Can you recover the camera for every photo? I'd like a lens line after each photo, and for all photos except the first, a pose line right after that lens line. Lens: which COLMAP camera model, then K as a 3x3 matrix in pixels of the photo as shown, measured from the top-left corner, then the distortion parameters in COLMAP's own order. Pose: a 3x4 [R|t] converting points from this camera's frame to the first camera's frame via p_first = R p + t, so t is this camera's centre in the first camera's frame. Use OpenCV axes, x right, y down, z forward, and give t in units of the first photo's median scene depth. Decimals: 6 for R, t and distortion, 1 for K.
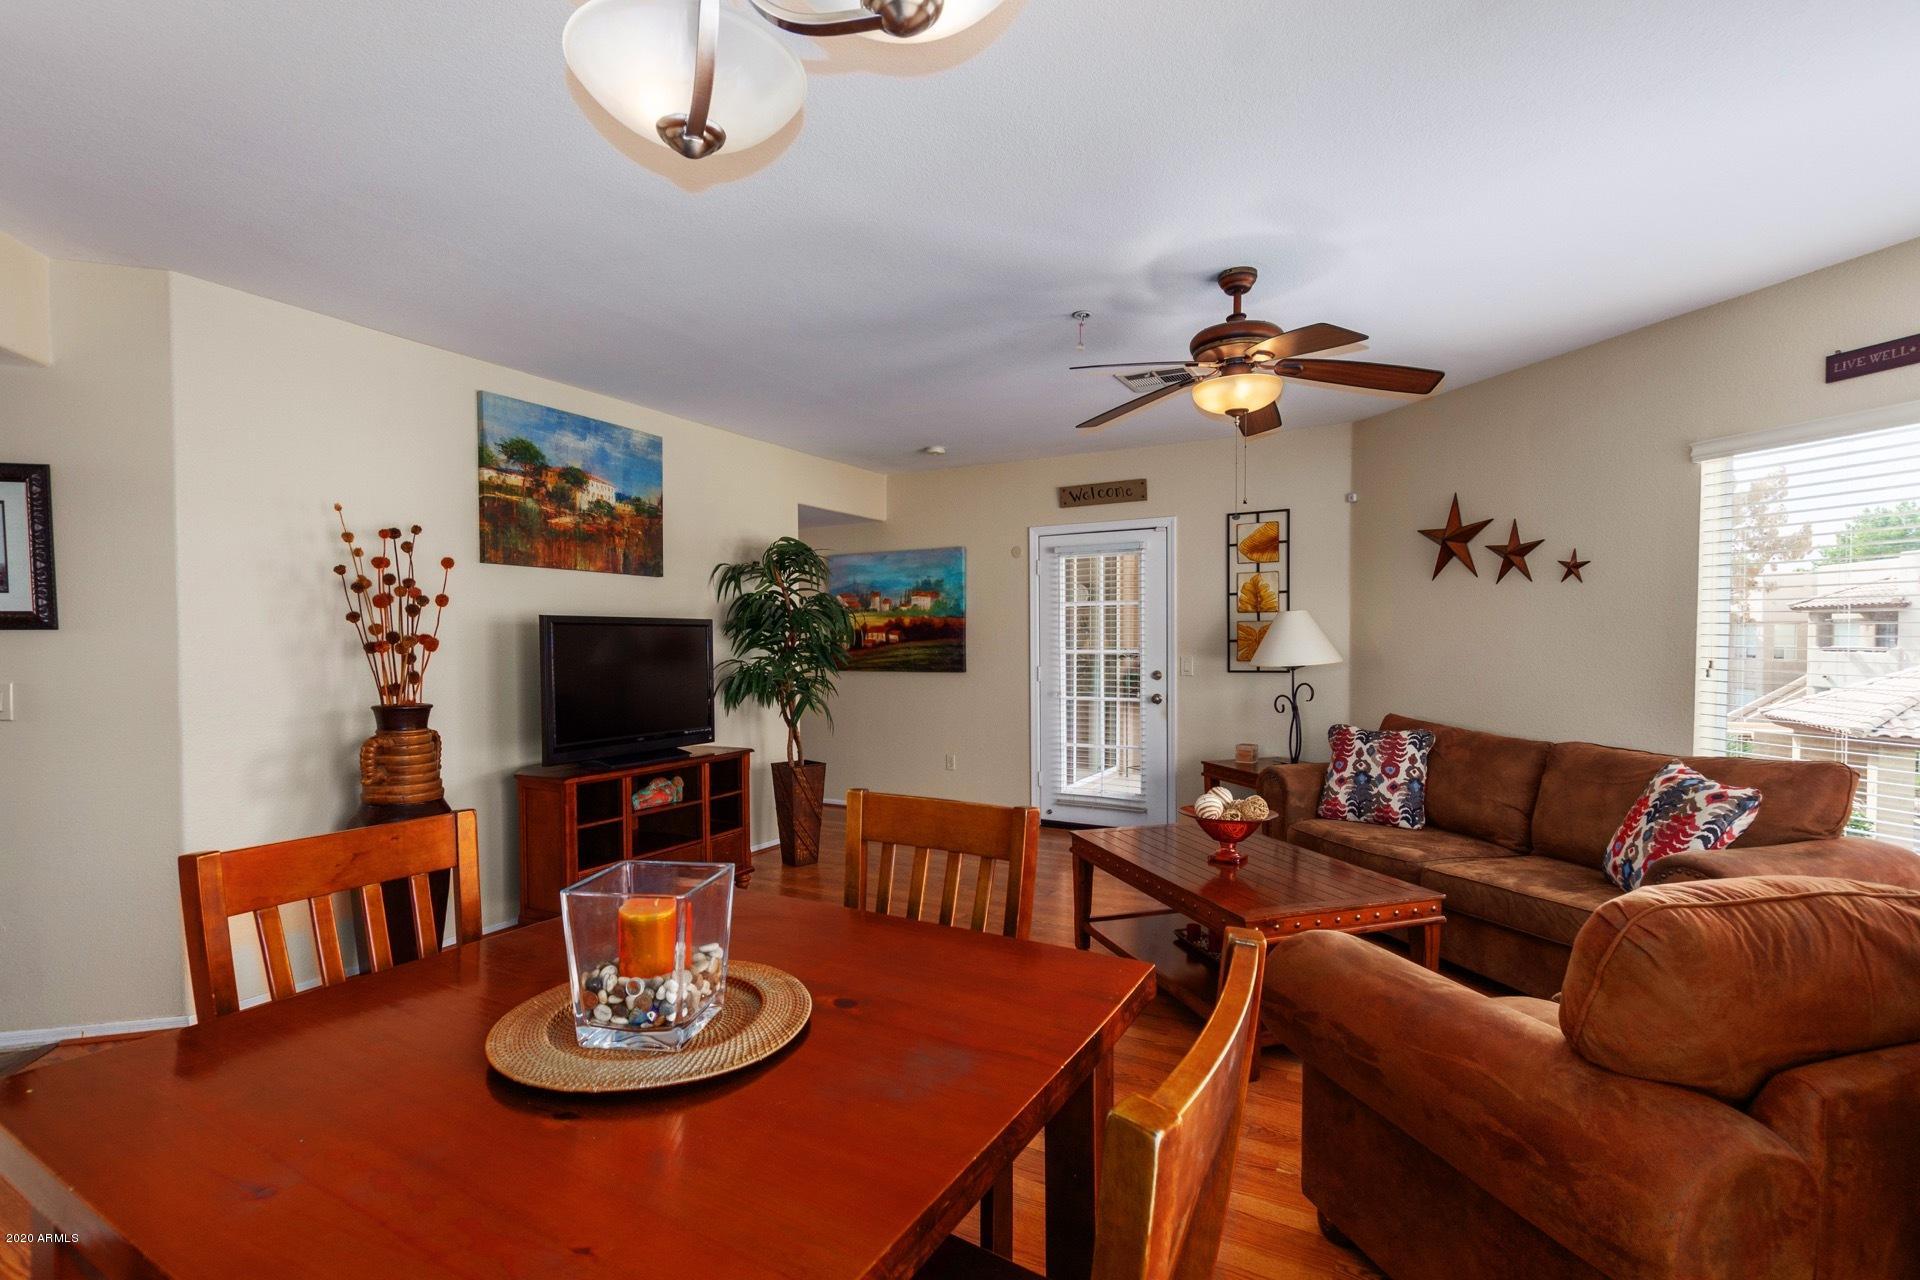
lens RADIAL K [[930.5, 0, 960.0], [0, 930.5, 640.0], [0, 0, 1]] dist [0.088822, -0.000118]
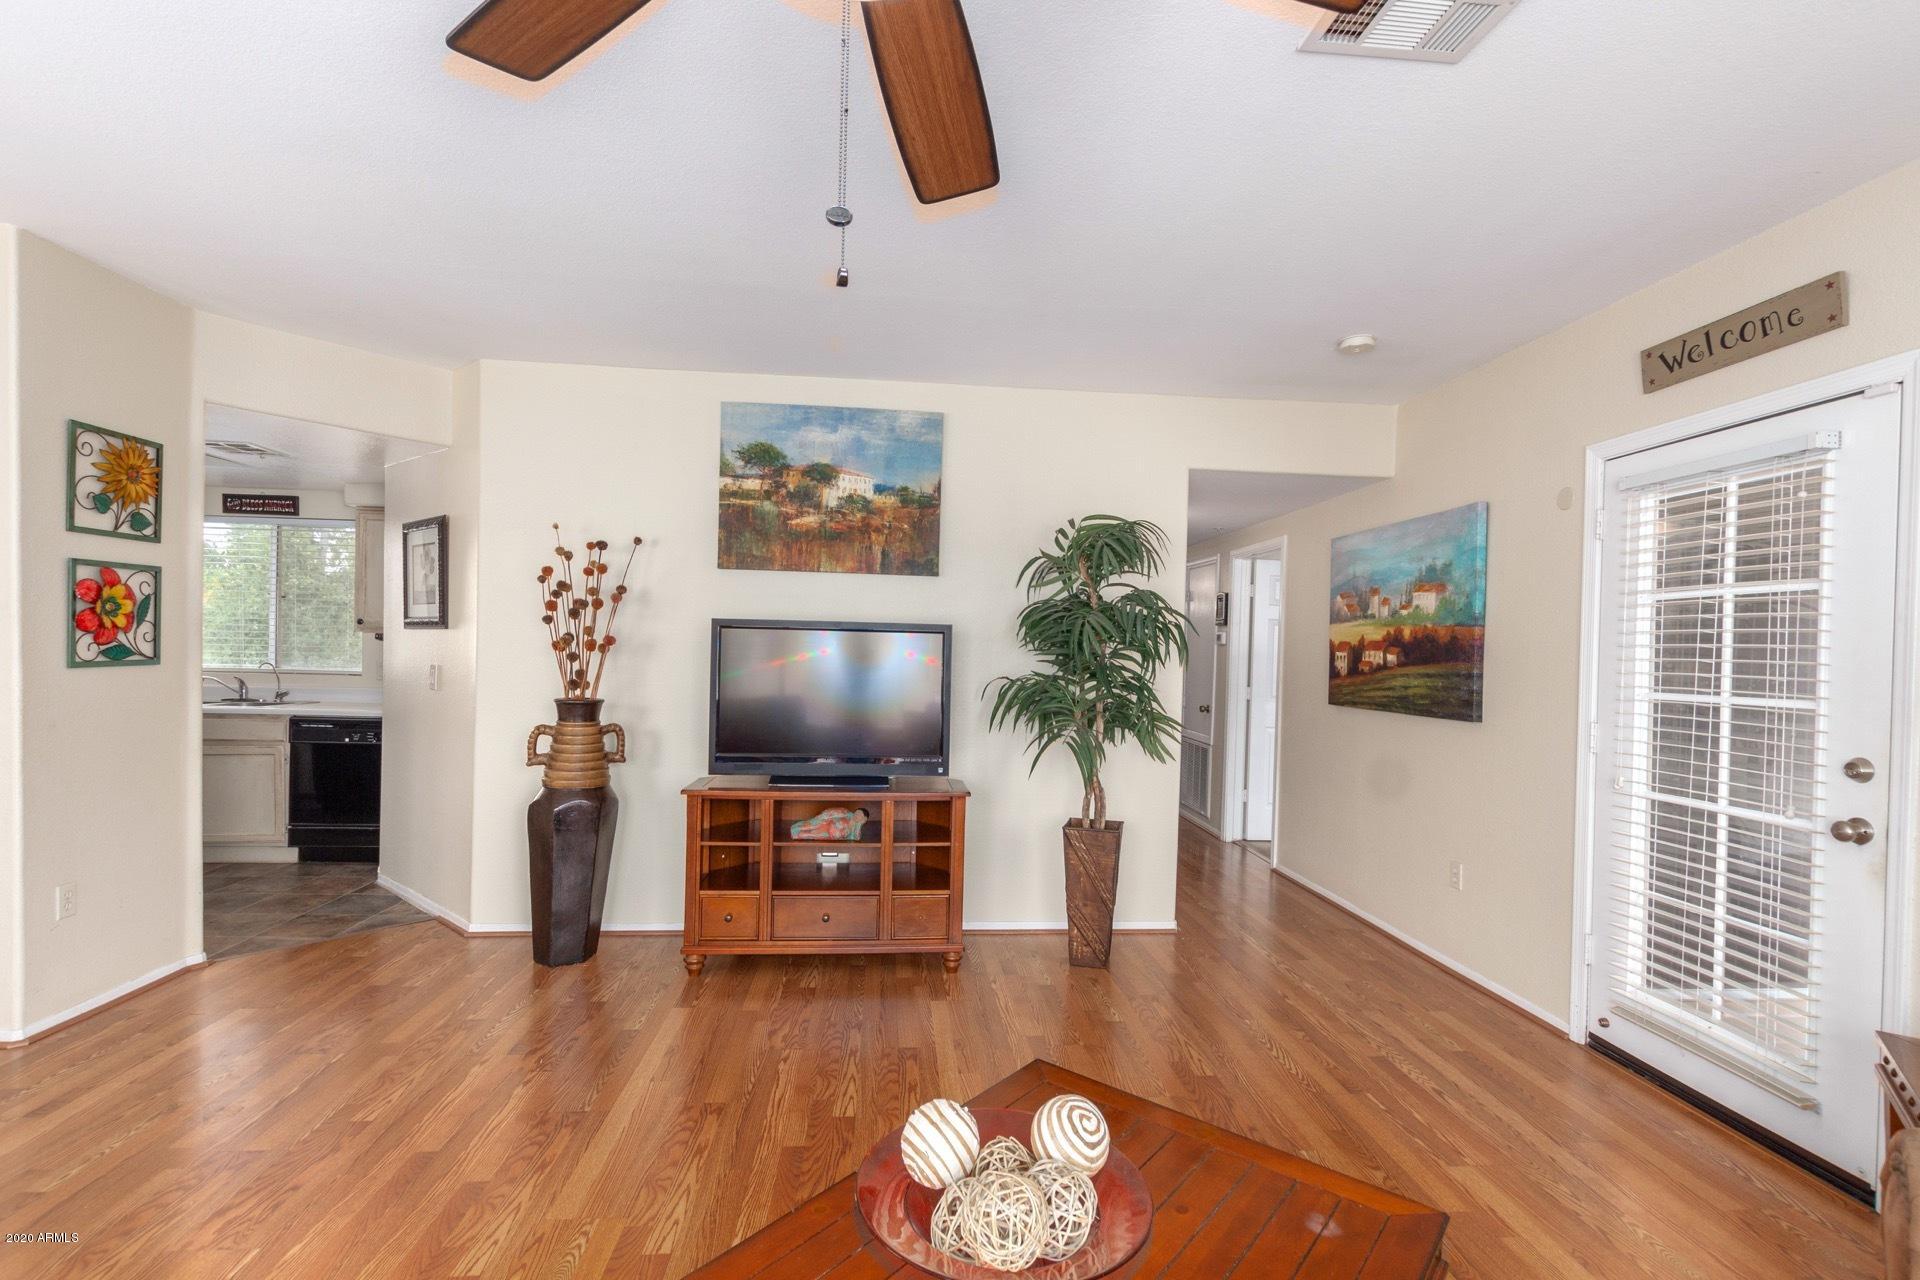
lens RADIAL K [[879.1, 0, 958.2], [0, 879.1, 659.8], [0, 0, 1]] dist [0.000030, -0.000381]
pose [[0.551310, 0.028119, -0.833827, 0.372658], [-0.027972, 0.999493, 0.015211, -0.003769], [0.833832, 0.014938, 0.551817, 0.590077]]
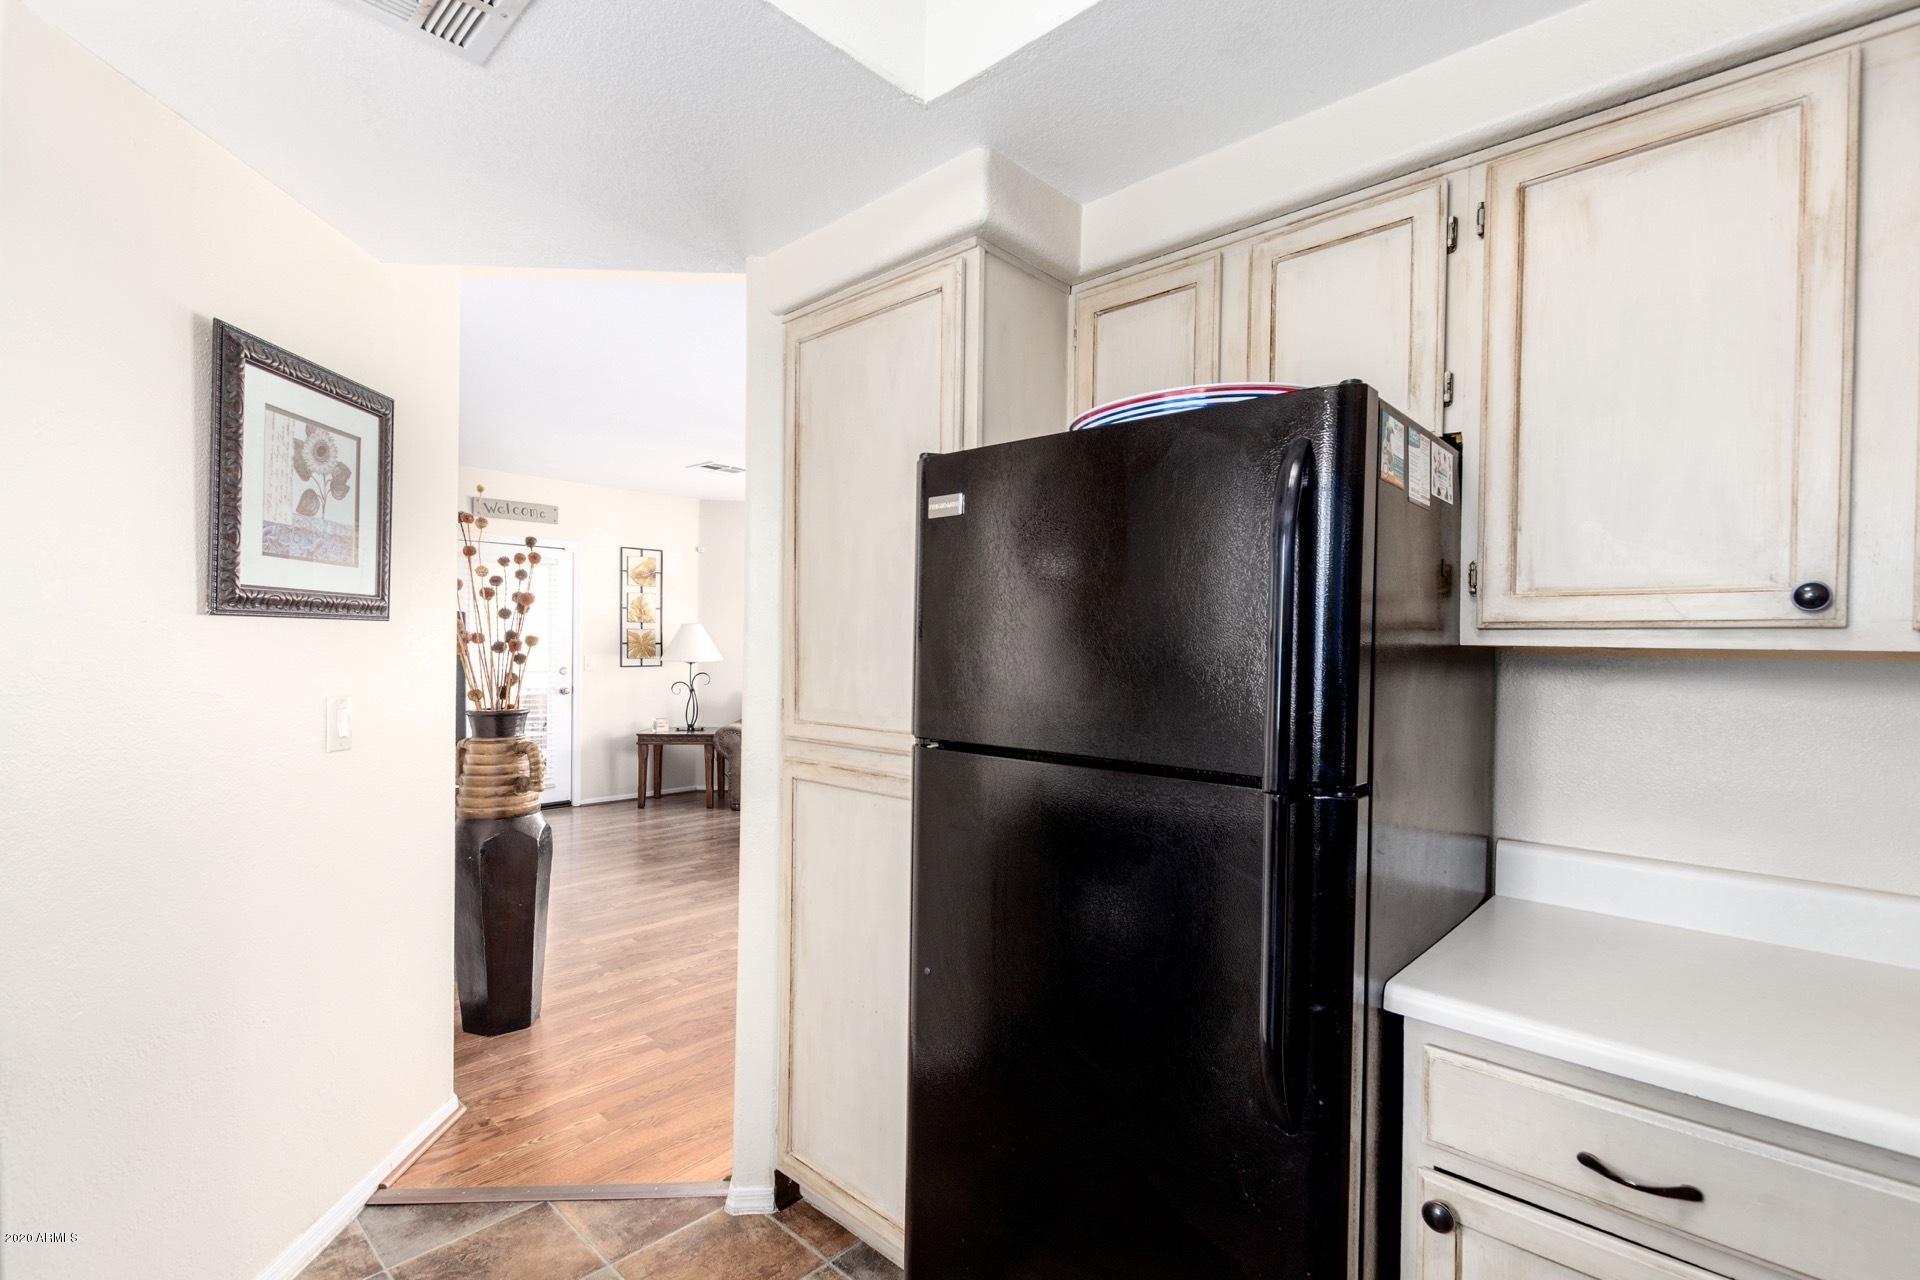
lens RADIAL K [[880.3, 0, 960.0], [0, 880.3, 640.0], [0, 0, 1]] dist [0.001773, -0.000278]
pose [[0.247360, 0.010916, 0.968862, -0.925237], [-0.010146, 0.999911, -0.008676, 0.002564], [-0.968870, -0.007684, 0.247449, 0.270705]]
